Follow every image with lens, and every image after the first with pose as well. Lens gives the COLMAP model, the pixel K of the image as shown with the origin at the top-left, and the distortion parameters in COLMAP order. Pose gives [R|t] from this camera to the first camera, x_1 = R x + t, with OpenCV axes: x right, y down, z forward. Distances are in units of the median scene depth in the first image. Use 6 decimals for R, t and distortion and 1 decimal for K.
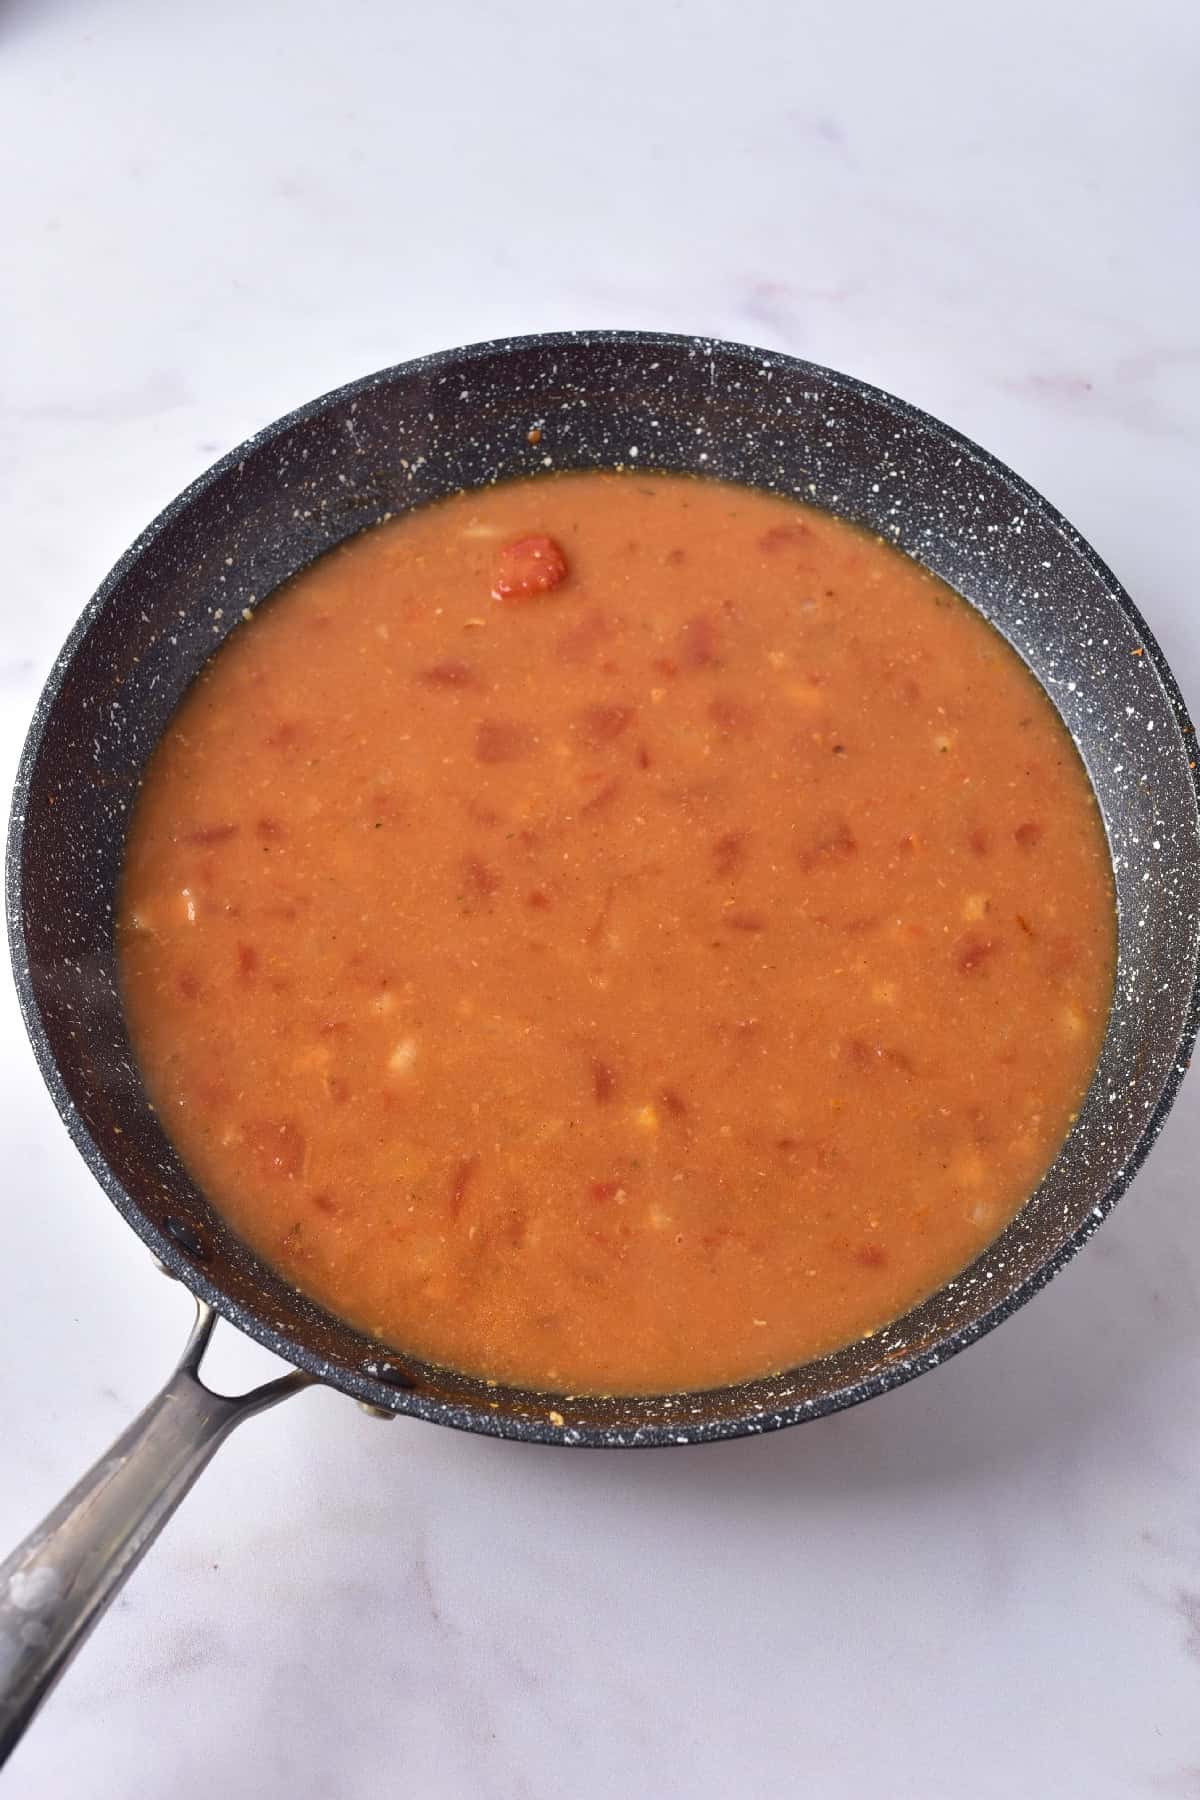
lens RADIAL K [[2766.1, 0, 600.0], [0, 2766.1, 900.0], [0, 0, 1]] dist [-0.033068, -1.236774]
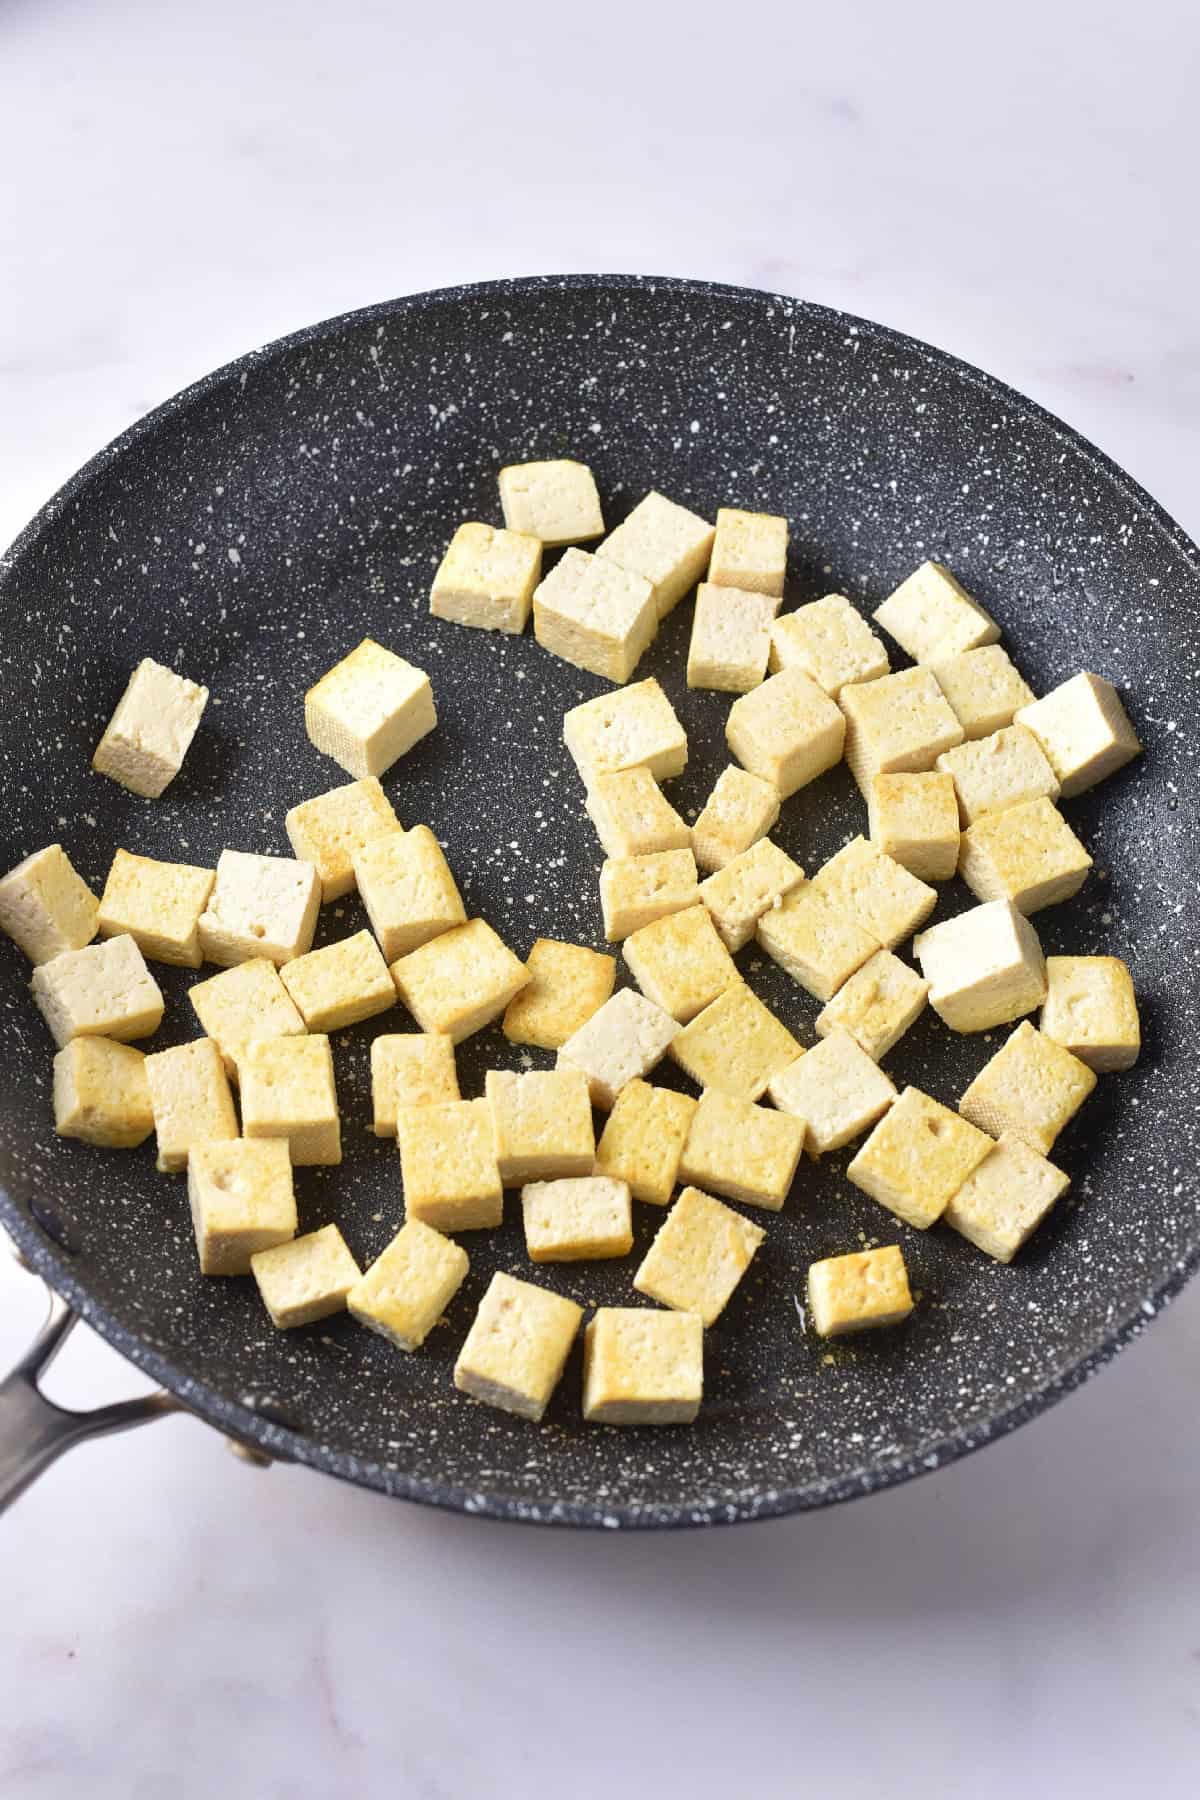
lens RADIAL K [[2766.1, 0, 600.0], [0, 2766.1, 900.0], [0, 0, 1]] dist [-0.033068, -1.236774]
pose [[0.993808, 0.104134, -0.038752, 0.033334], [-0.107774, 0.988264, -0.108256, 0.088203], [0.027024, 0.111762, 0.993368, 0.151076]]
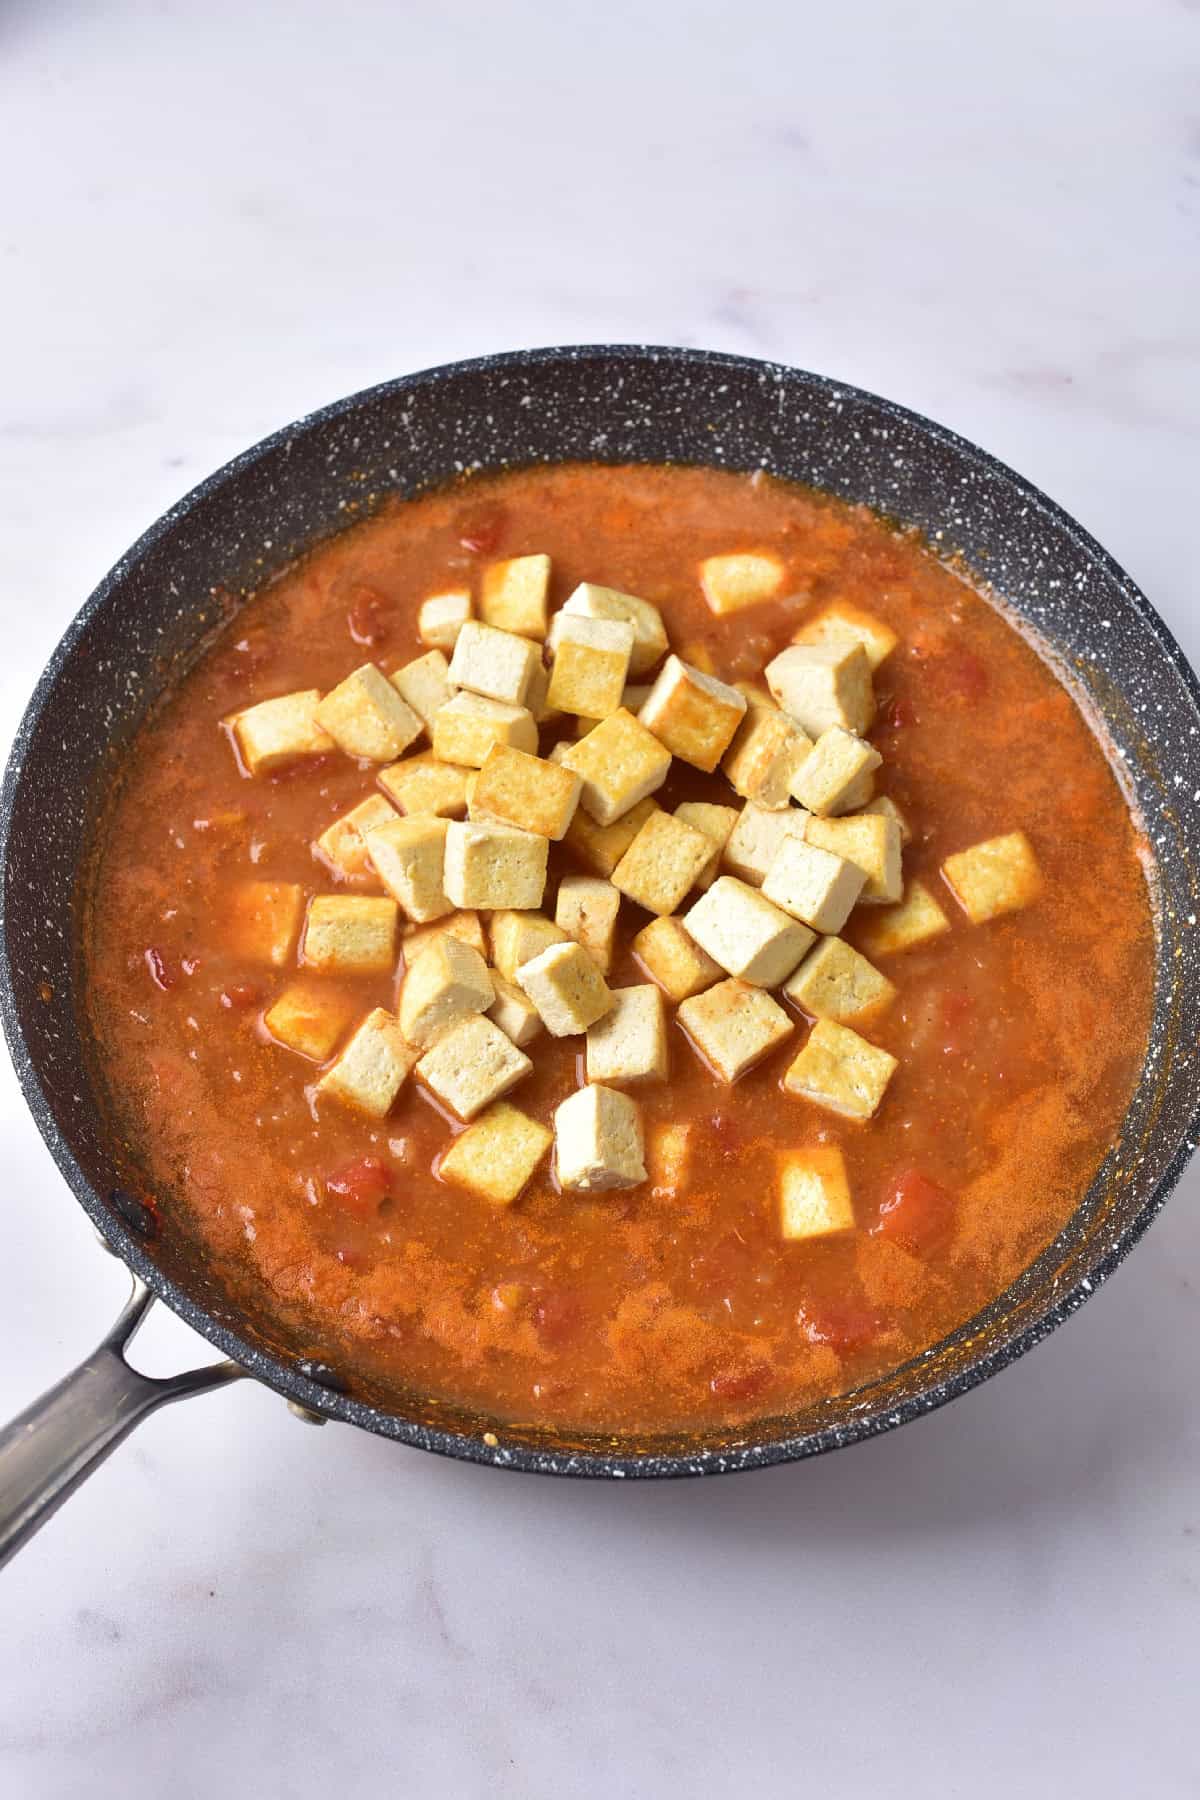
lens RADIAL K [[2766.1, 0, 600.0], [0, 2766.1, 900.0], [0, 0, 1]] dist [-0.033068, -1.236774]
pose [[0.993891, 0.098935, -0.048909, 0.042937], [-0.101974, 0.992718, -0.064124, 0.053354], [0.042209, 0.068720, 0.996743, 0.041040]]
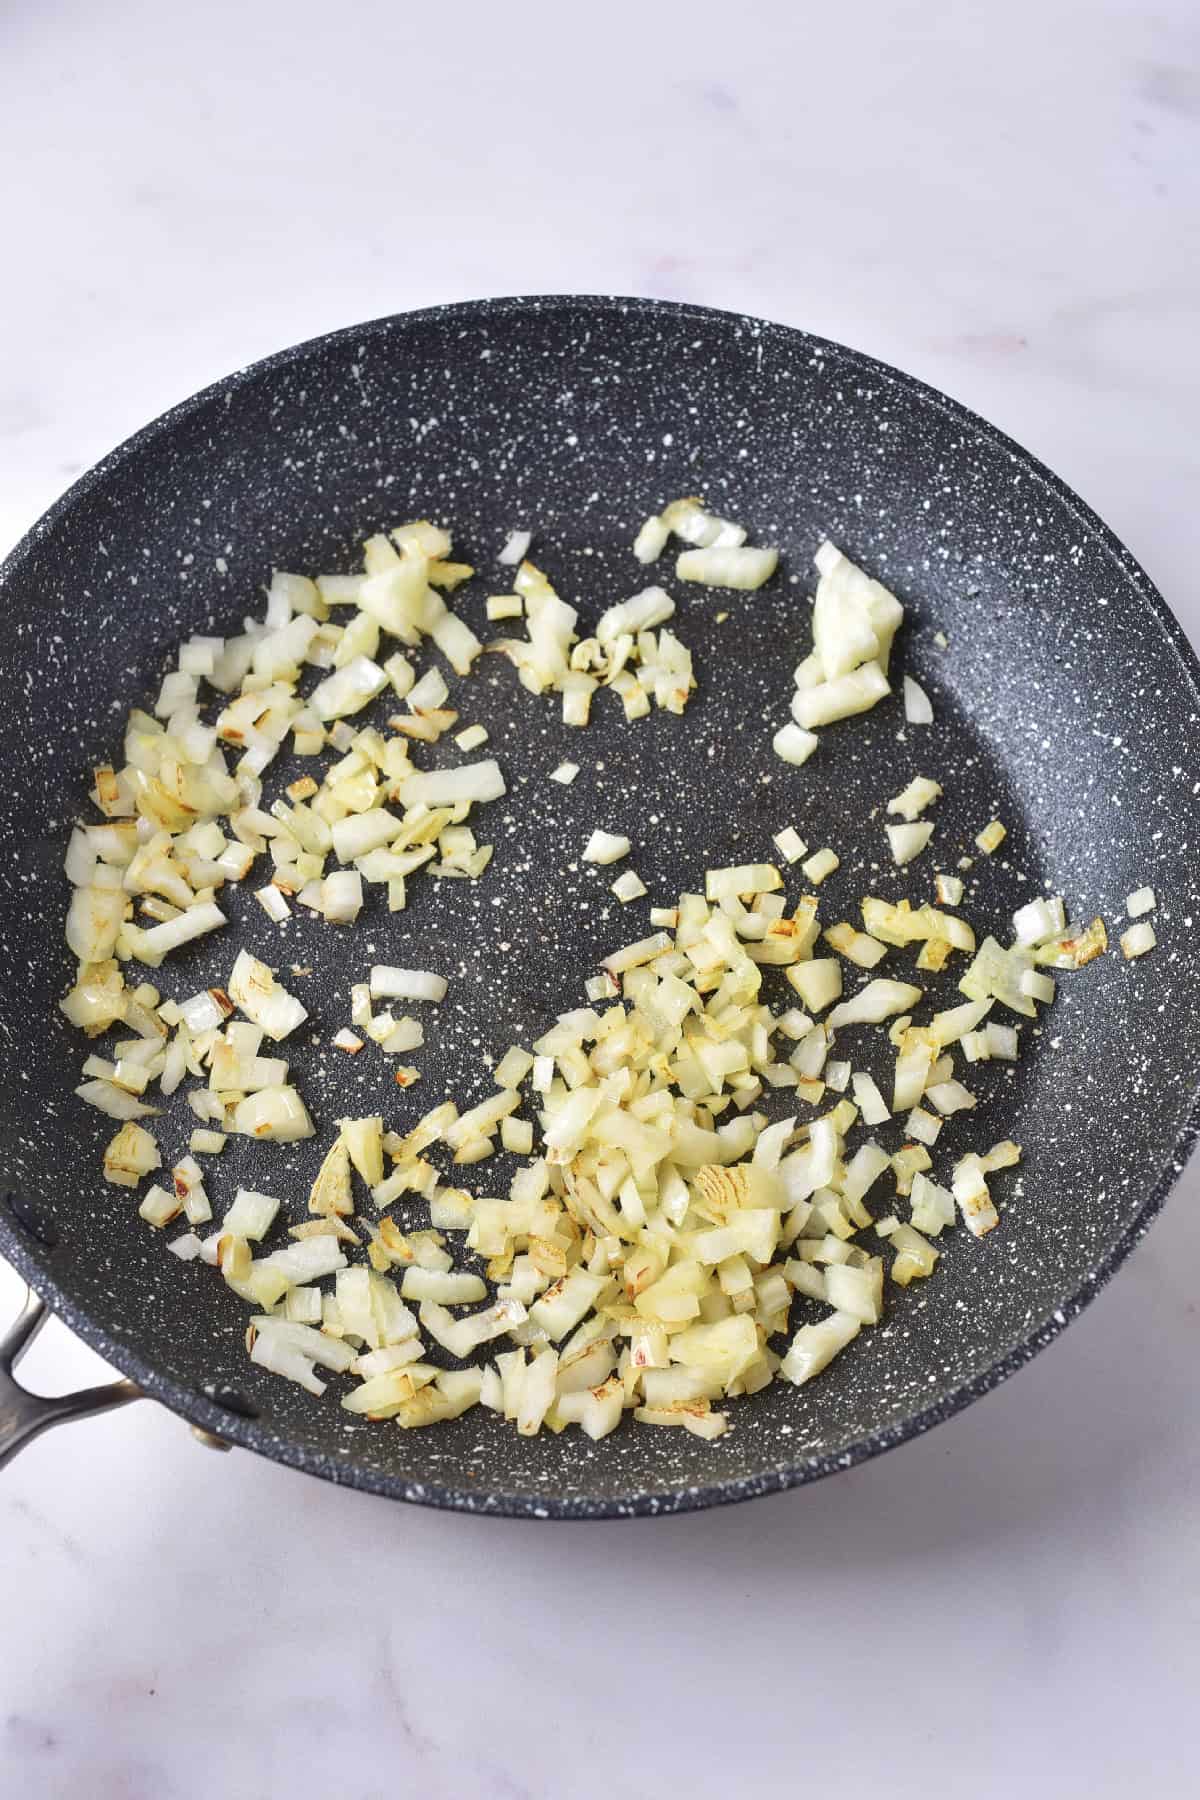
lens RADIAL K [[2766.1, 0, 600.0], [0, 2766.1, 900.0], [0, 0, 1]] dist [-0.033068, -1.236774]
pose [[0.990987, 0.116743, -0.065694, 0.070459], [-0.120883, 0.990664, -0.063022, 0.049460], [0.057724, 0.070396, 0.995848, 0.110167]]
